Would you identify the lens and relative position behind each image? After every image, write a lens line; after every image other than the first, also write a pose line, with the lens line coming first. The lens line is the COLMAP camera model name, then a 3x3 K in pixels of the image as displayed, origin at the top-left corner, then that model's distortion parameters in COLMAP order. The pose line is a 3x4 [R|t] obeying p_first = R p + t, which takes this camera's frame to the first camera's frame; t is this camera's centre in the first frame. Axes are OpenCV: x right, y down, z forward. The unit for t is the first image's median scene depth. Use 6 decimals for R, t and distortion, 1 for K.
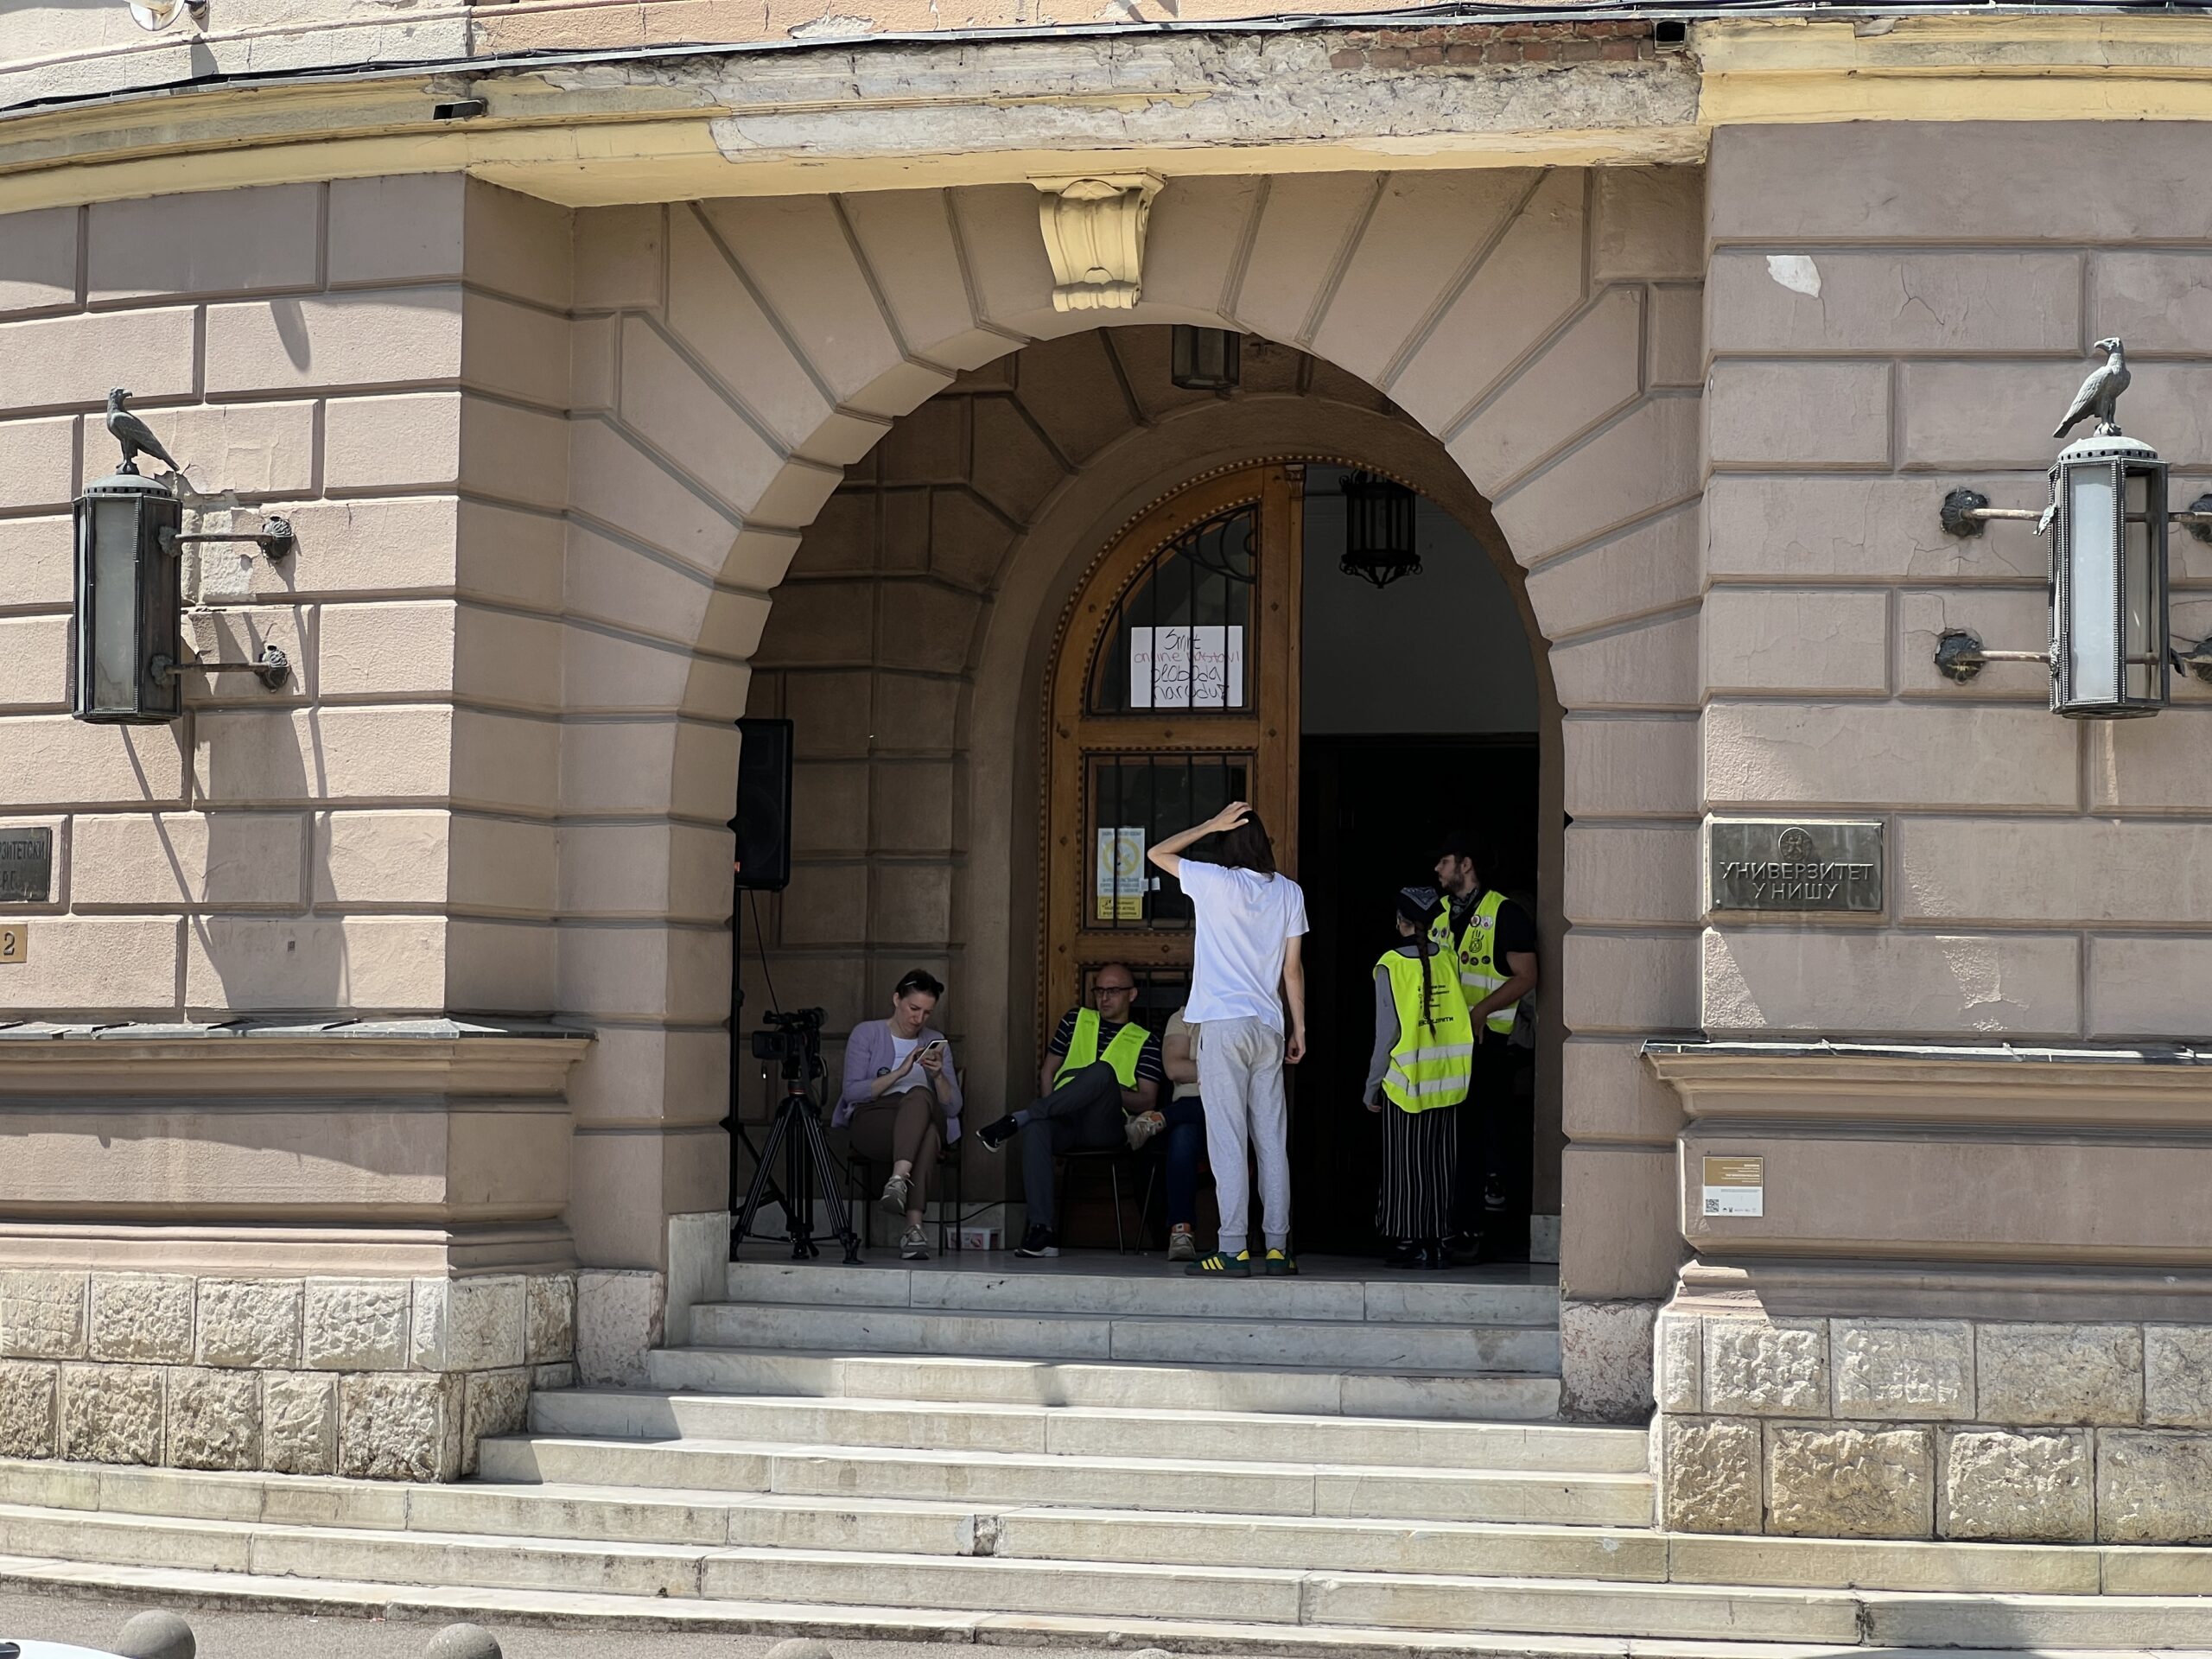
lens RADIAL K [[4886.2, 0, 1104.1], [0, 4886.2, 828.6], [0, 0, 1]] dist [0.232135, 0.000000]
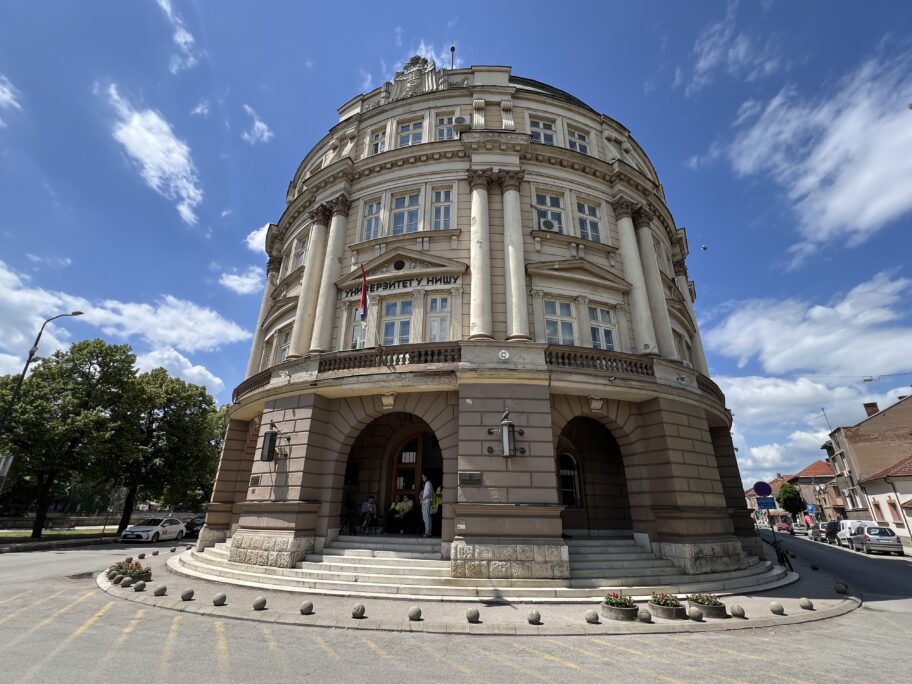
lens RADIAL K [[426.7, 0, 456.4], [0, 426.7, 339.9], [0, 0, 1]] dist [-0.001695, -0.000028]
pose [[0.999722, 0.007973, 0.022174, 0.097266], [-0.000259, 0.944678, -0.327998, 0.019959], [-0.023563, 0.327902, 0.944418, 0.288999]]
